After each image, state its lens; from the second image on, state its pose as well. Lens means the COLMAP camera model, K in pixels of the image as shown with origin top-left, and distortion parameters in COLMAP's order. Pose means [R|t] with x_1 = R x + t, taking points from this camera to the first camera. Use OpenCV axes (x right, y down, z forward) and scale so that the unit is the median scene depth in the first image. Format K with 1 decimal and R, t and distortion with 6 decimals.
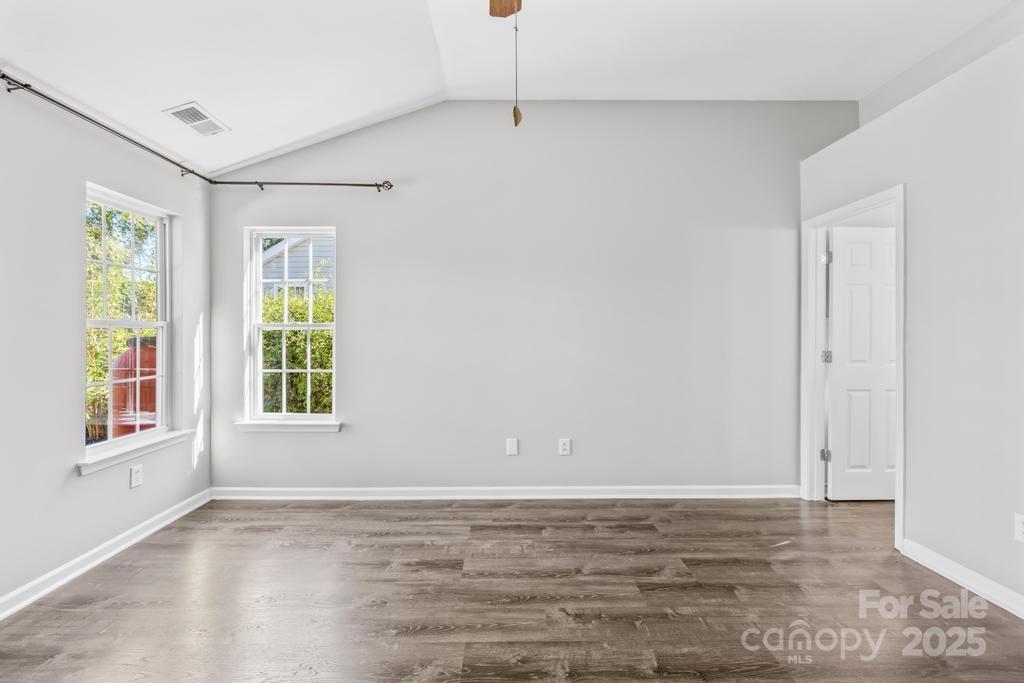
lens RADIAL K [[412.1, 0, 512.1], [0, 412.1, 337.4], [0, 0, 1]] dist [-0.001797, -0.000268]
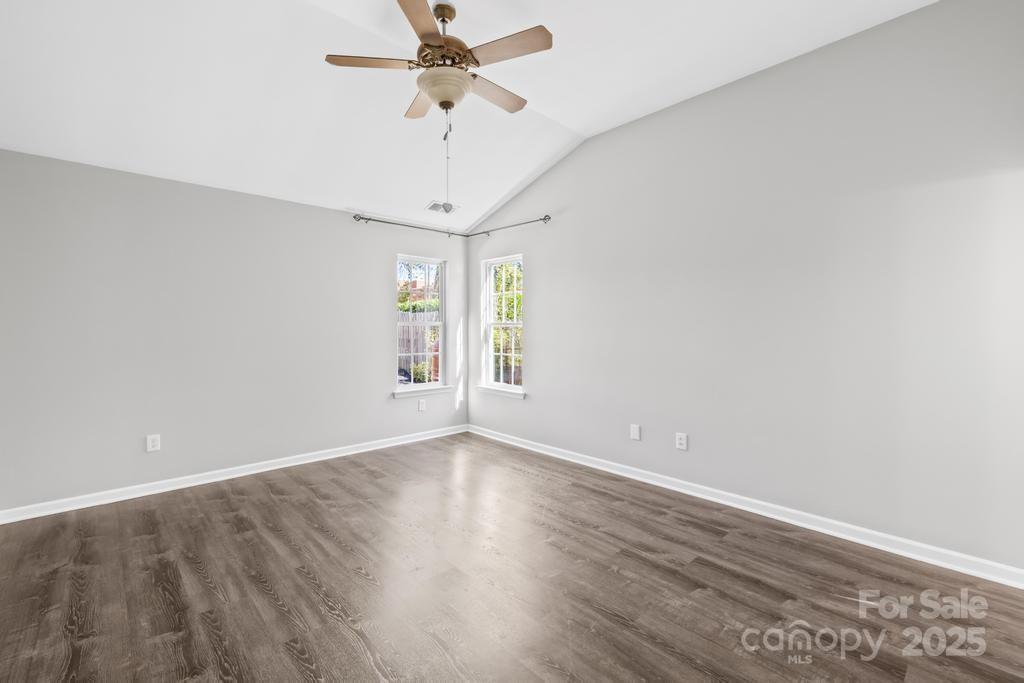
lens RADIAL K [[412.1, 0, 510.4], [0, 412.1, 336.8], [0, 0, 1]] dist [-0.001797, -0.000268]
pose [[0.698716, 0.016817, -0.715202, 0.565609], [-0.010895, 0.999858, 0.012867, -0.001978], [0.715316, -0.001198, 0.698800, -0.015220]]
